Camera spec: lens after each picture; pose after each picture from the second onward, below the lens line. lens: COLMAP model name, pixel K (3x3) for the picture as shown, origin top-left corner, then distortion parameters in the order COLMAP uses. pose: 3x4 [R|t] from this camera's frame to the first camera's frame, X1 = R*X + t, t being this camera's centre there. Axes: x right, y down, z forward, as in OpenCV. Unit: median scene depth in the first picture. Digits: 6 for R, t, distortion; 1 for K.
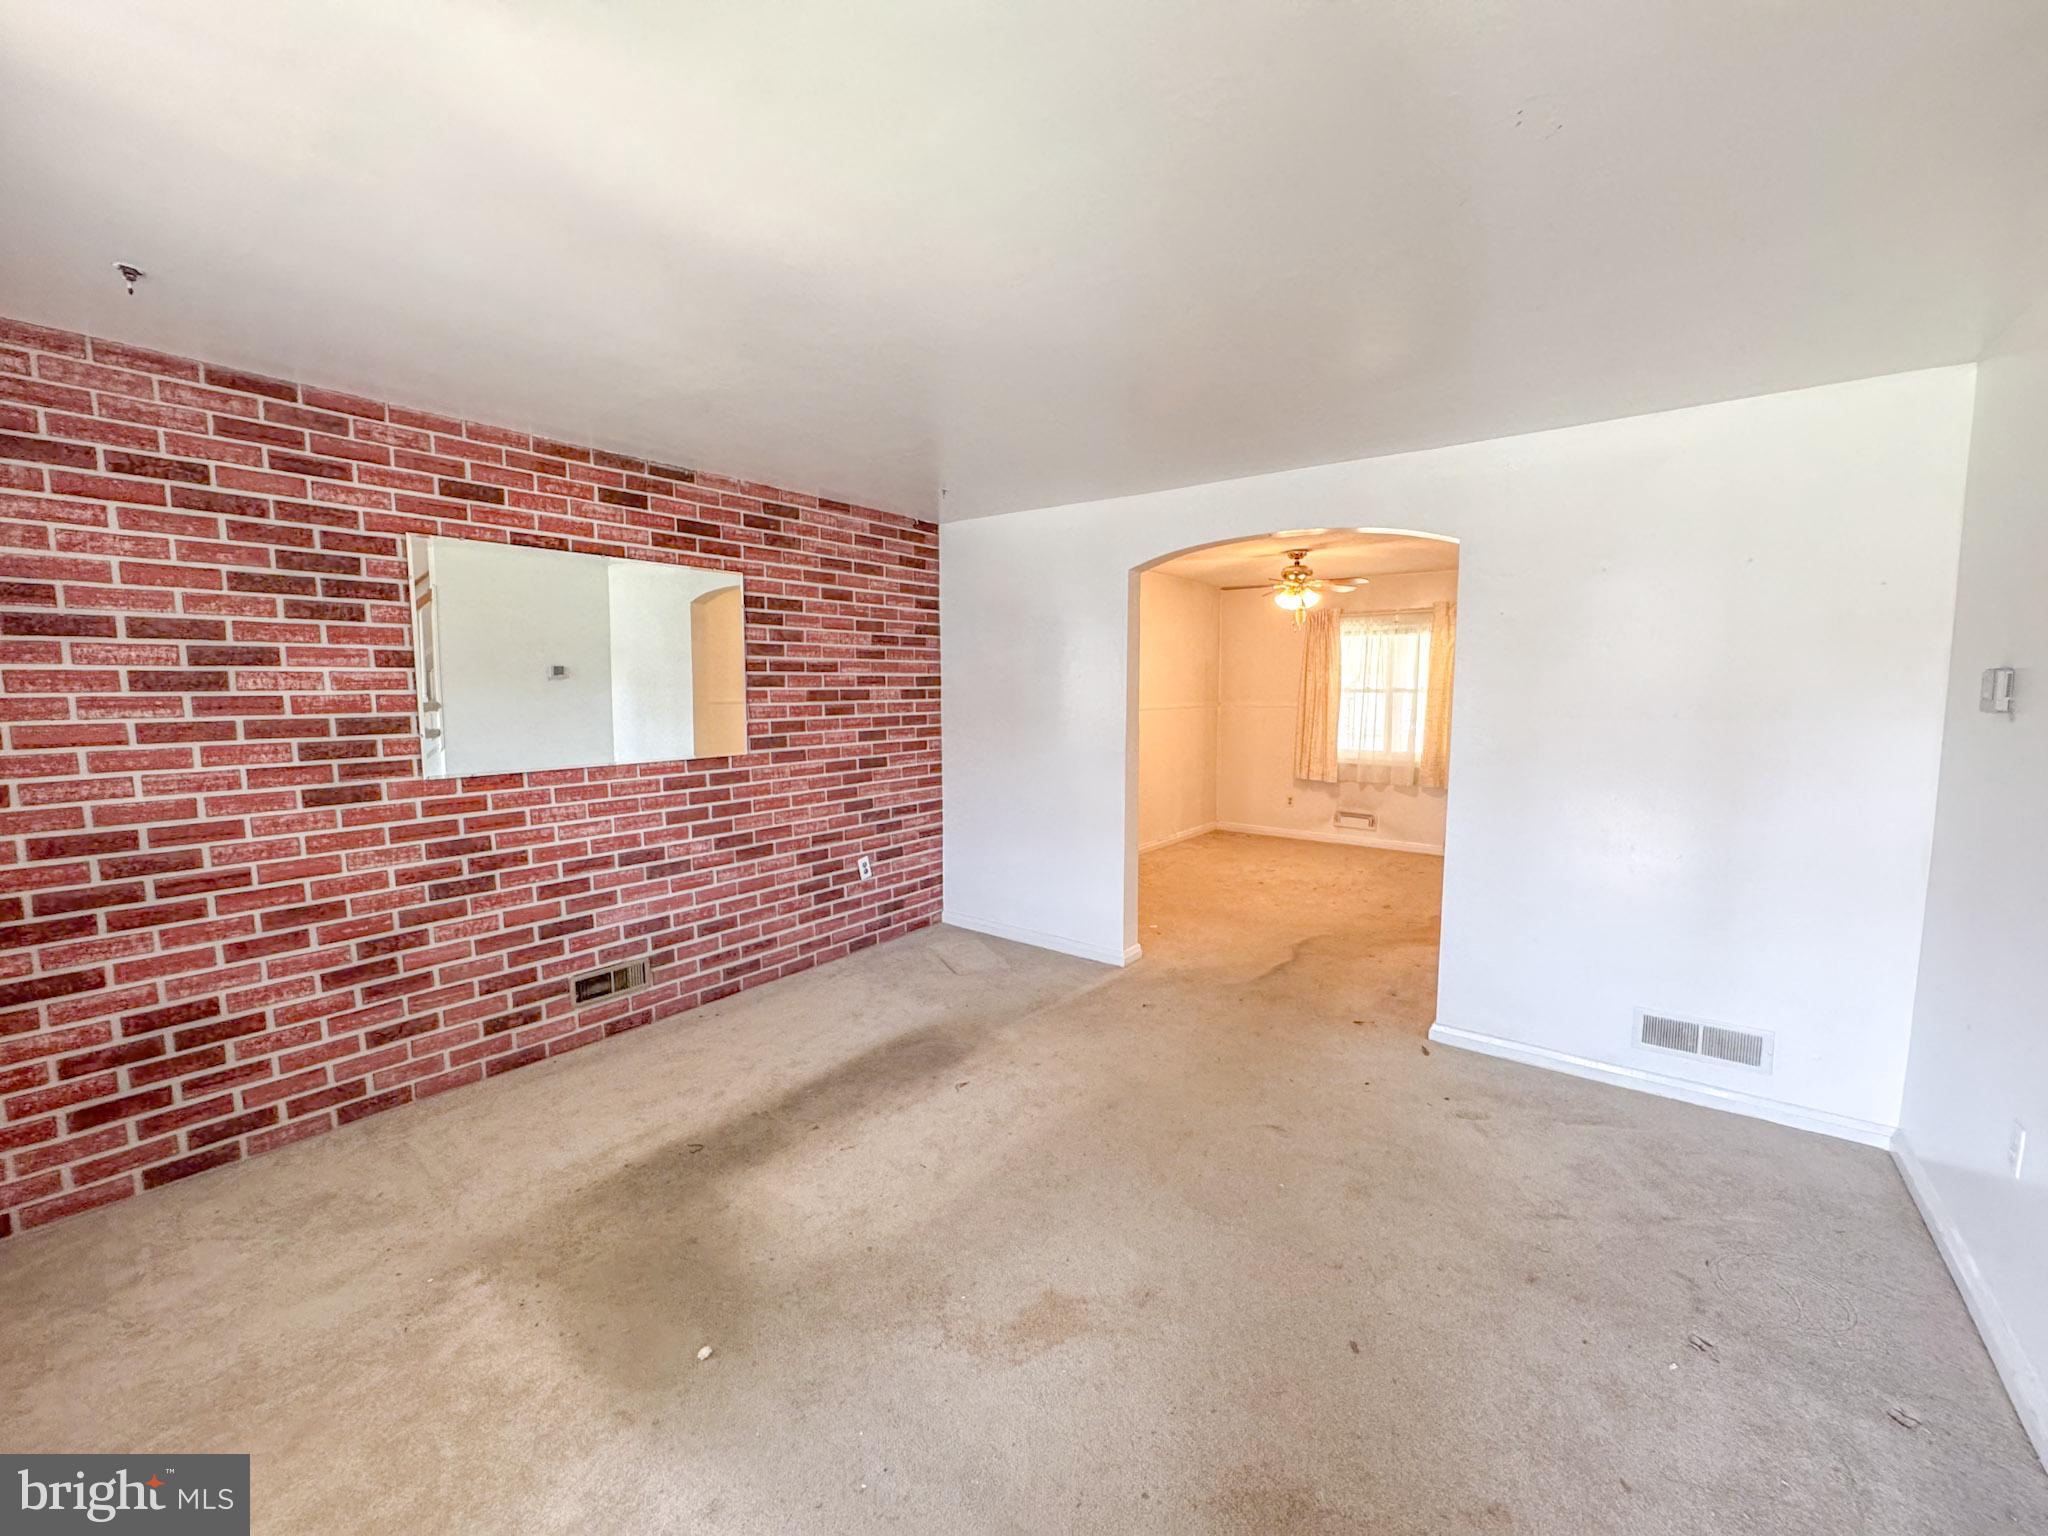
lens RADIAL K [[816.6, 0, 1024.5], [0, 816.6, 766.6], [0, 0, 1]] dist [-0.003565, -0.000015]
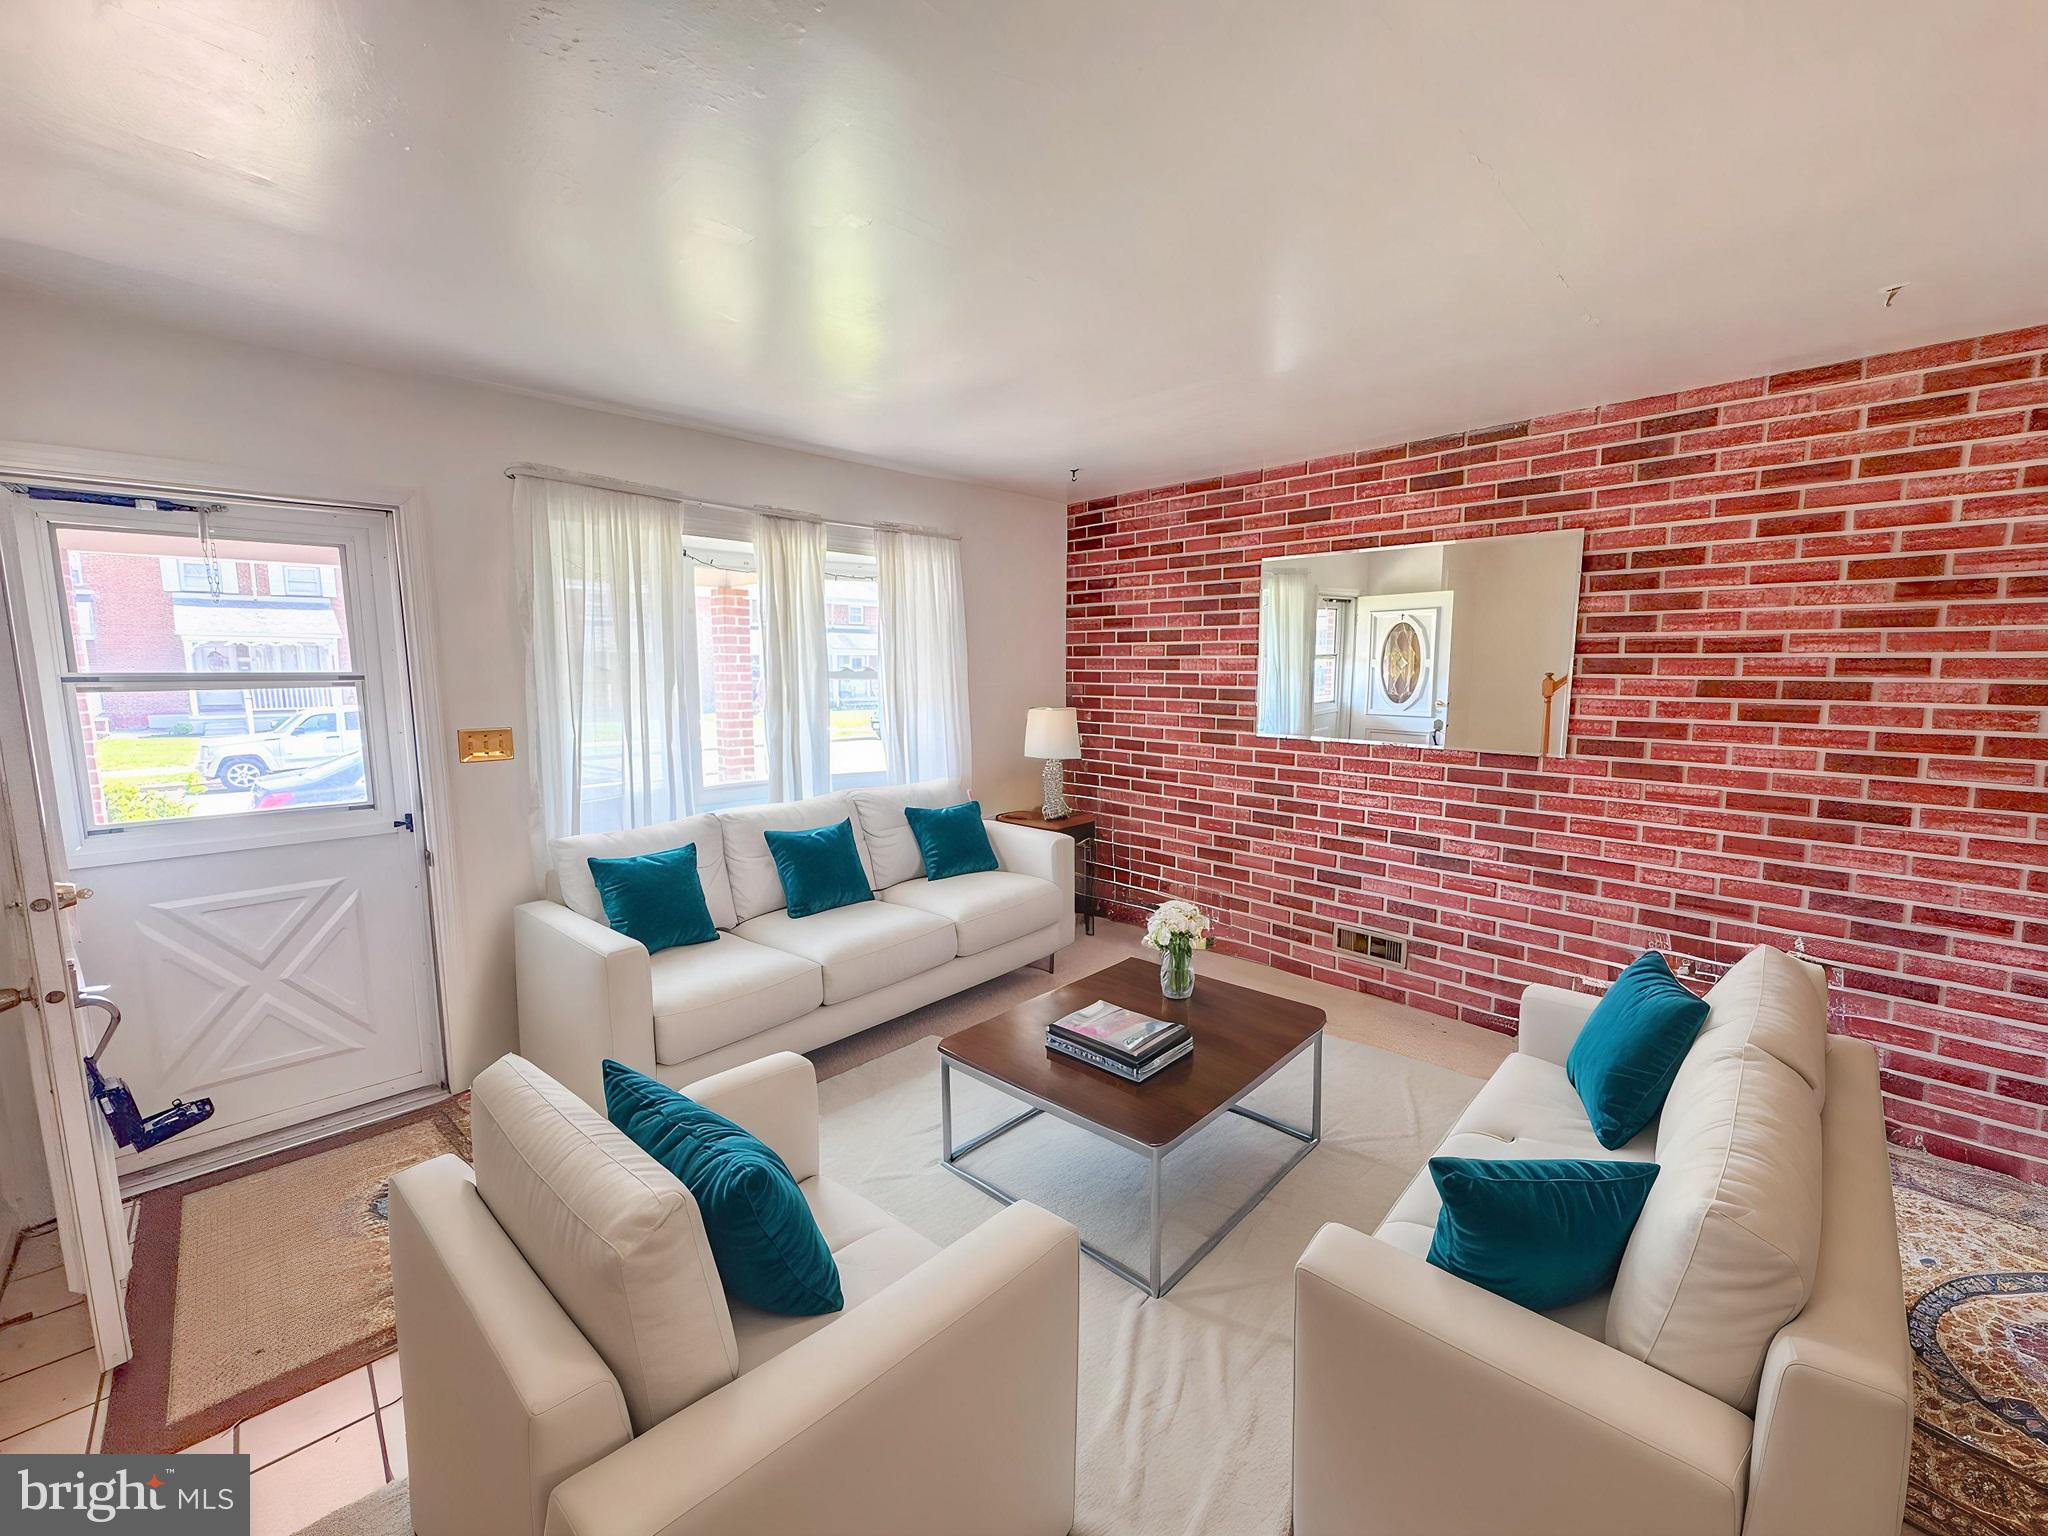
lens RADIAL K [[816.4, 0, 1023.9], [0, 816.4, 767.0], [0, 0, 1]] dist [-0.002521, 0.000219]
pose [[-0.141526, 0.128492, -0.981560, 0.557684], [-0.102018, 0.984368, 0.143569, -0.072002], [0.984664, 0.120455, -0.126205, 0.625783]]
